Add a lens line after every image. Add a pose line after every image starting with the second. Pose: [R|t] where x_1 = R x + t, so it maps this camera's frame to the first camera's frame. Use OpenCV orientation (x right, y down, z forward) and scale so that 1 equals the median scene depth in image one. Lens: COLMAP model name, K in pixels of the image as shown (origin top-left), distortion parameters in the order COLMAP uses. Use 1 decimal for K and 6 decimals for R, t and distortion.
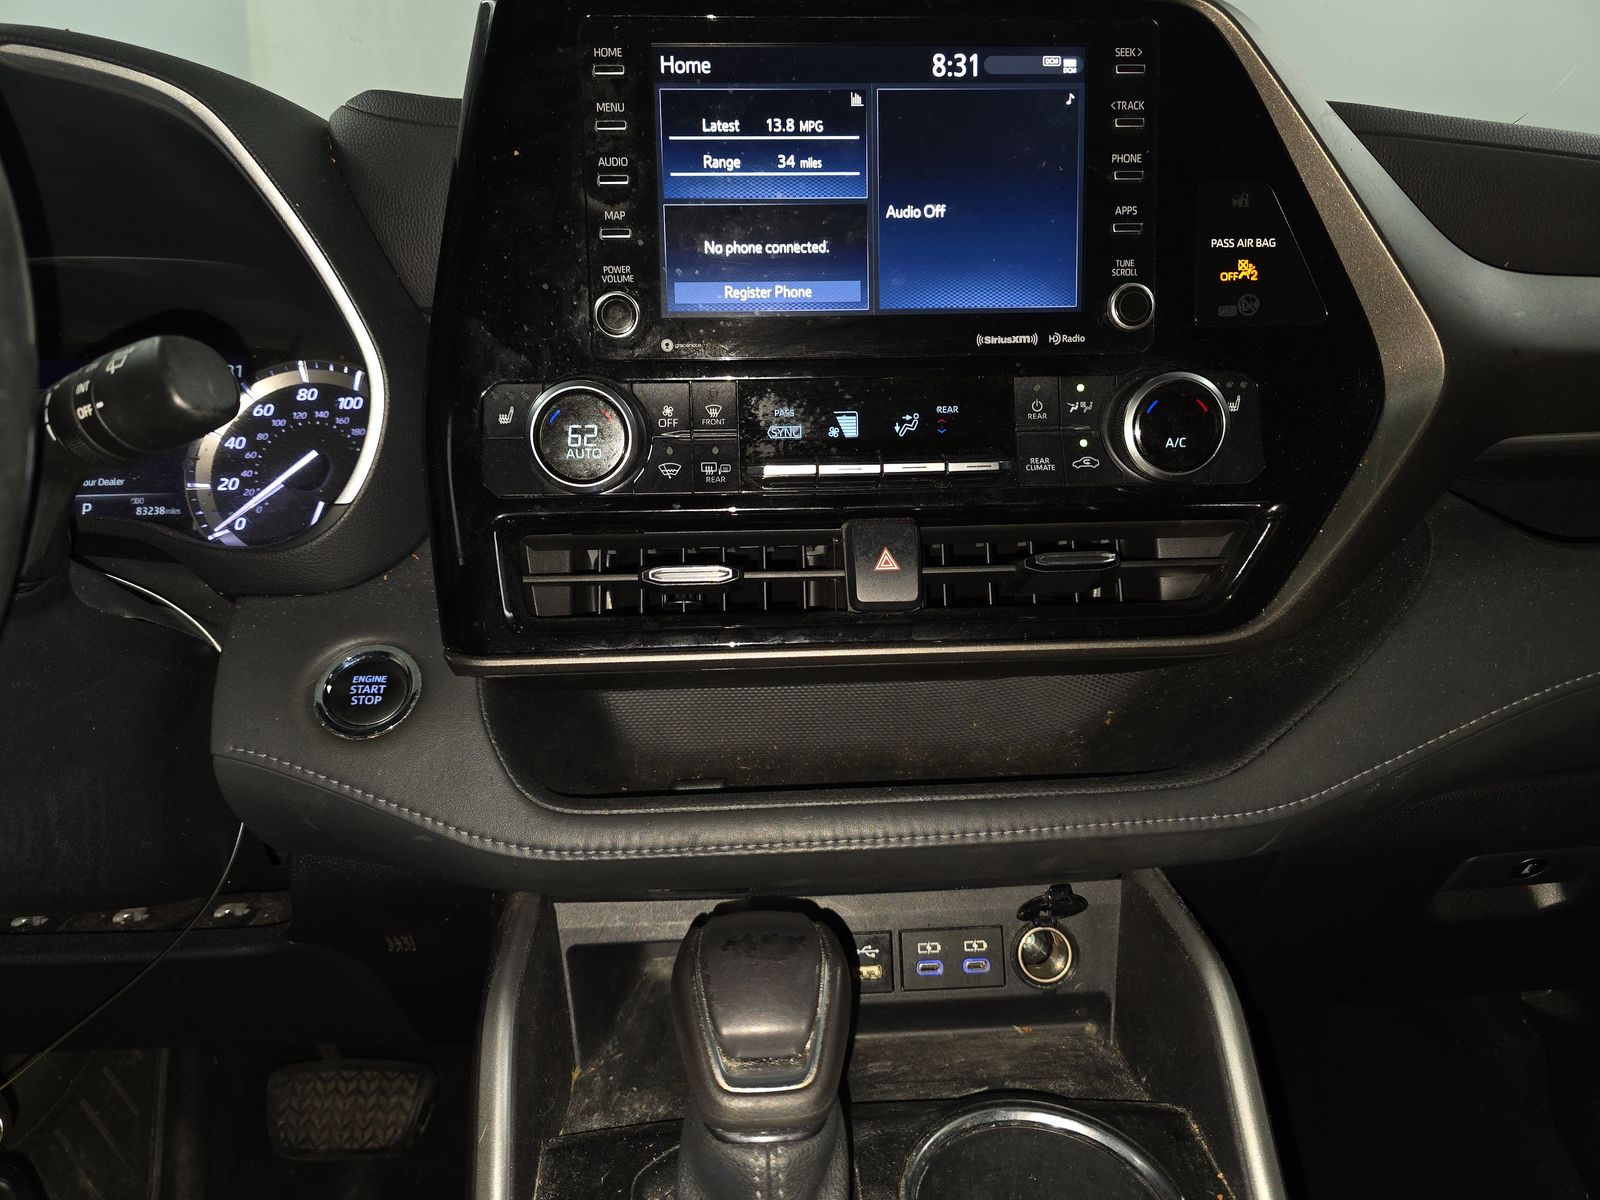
lens RADIAL K [[1098.6, 0, 800.0], [0, 1098.6, 600.0], [0, 0, 1]] dist [0.003946, -0.032195]
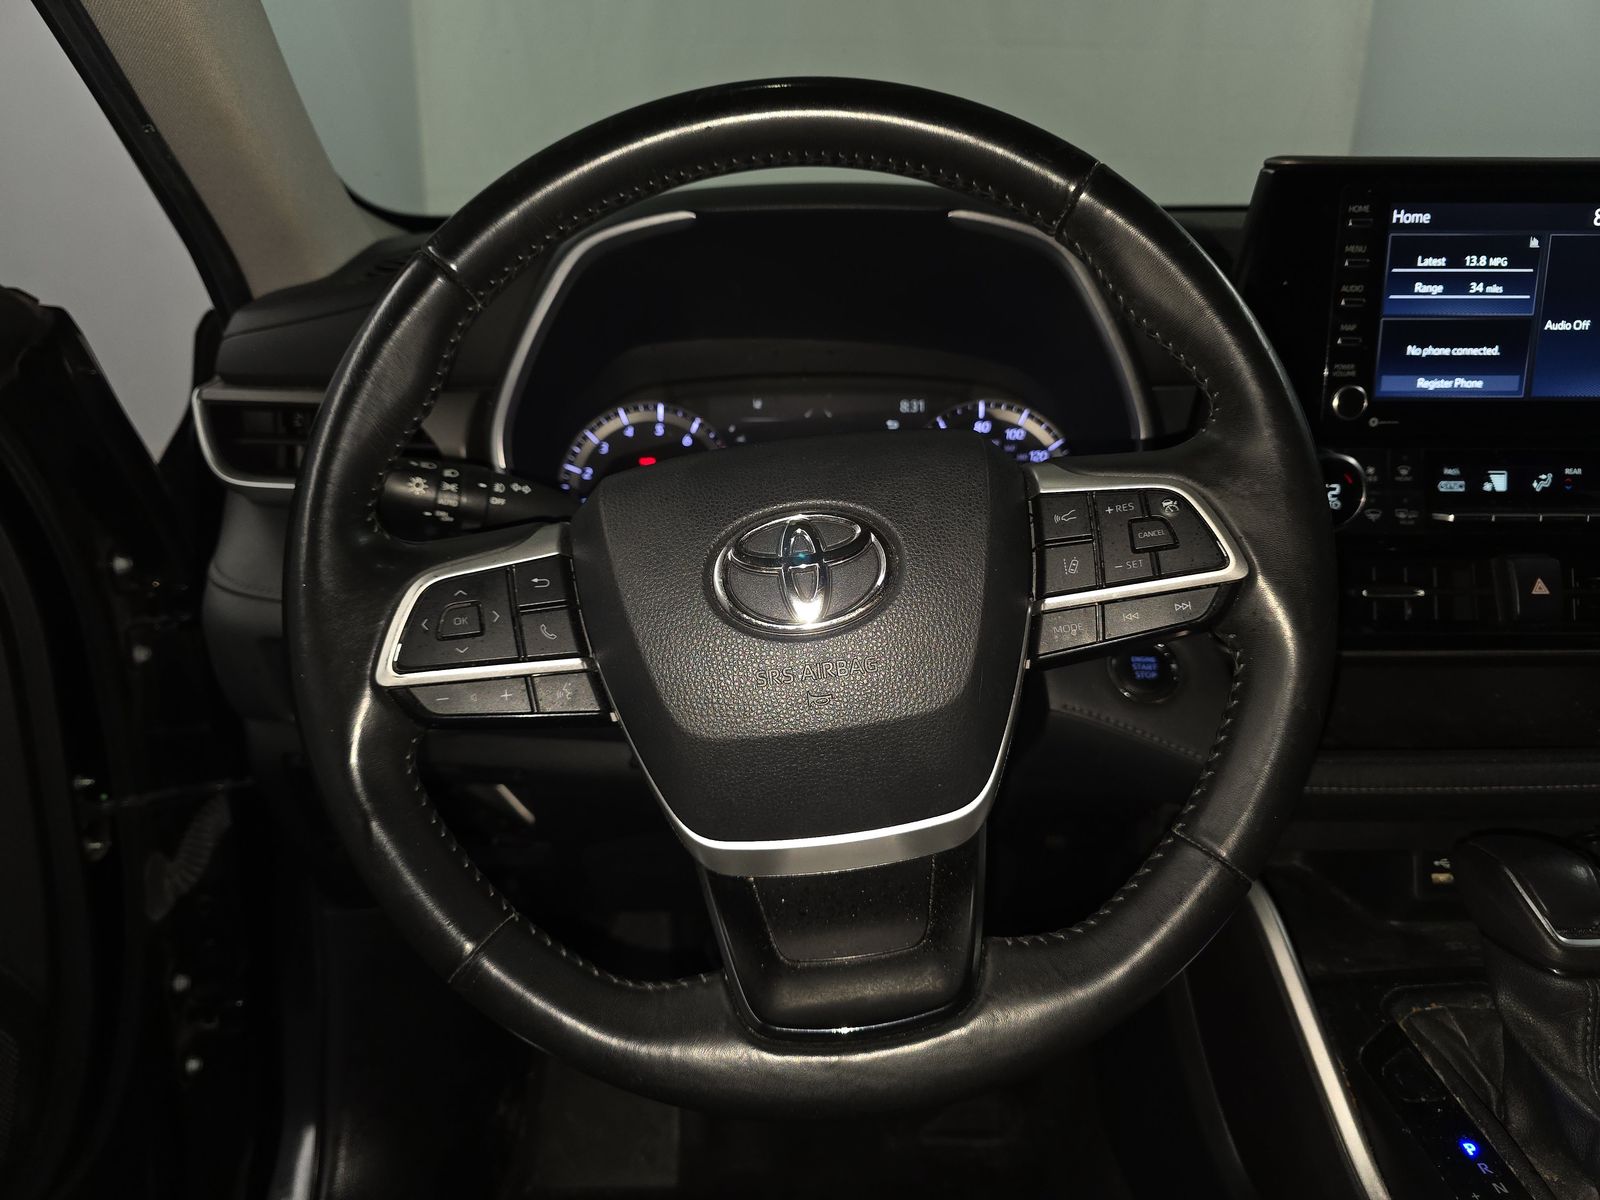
lens RADIAL K [[1098.6, 0, 800.0], [0, 1098.6, 600.0], [0, 0, 1]] dist [0.003946, -0.032195]
pose [[0.997053, 0.025880, -0.072223, -0.733352], [-0.019936, 0.996446, 0.081839, -0.110550], [0.074085, -0.080158, 0.994025, -0.425425]]
